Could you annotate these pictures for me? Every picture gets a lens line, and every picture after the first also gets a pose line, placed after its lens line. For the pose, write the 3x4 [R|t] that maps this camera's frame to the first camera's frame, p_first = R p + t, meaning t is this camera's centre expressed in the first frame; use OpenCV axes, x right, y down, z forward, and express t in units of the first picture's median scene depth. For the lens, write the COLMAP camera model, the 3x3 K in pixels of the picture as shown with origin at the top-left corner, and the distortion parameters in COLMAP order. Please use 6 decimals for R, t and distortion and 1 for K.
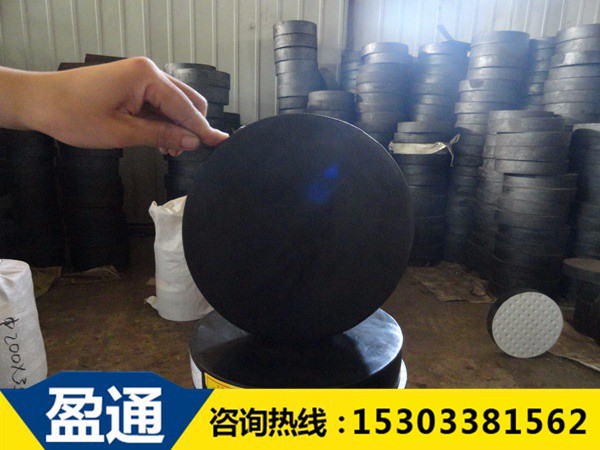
lens RADIAL K [[413.3, 0, 309.6], [0, 413.3, 225.4], [0, 0, 1]] dist [0.004542, 0.001310]
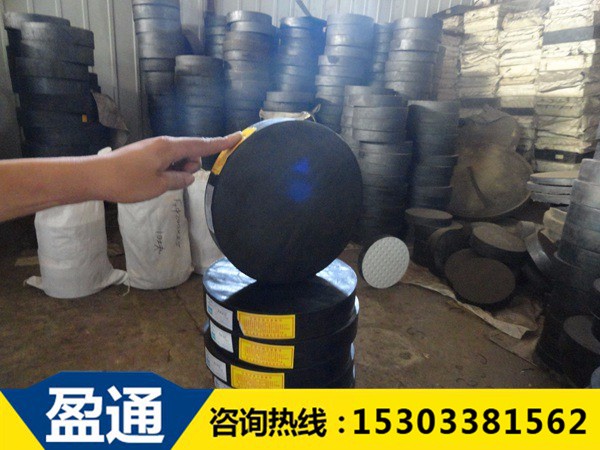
lens RADIAL K [[413.3, 0, 309.6], [0, 413.3, 225.4], [0, 0, 1]] dist [0.004542, 0.001310]
pose [[0.931571, -0.075276, 0.355682, -0.095052], [0.040891, 0.993816, 0.103231, -0.011302], [-0.361253, -0.081623, 0.928888, -0.064946]]
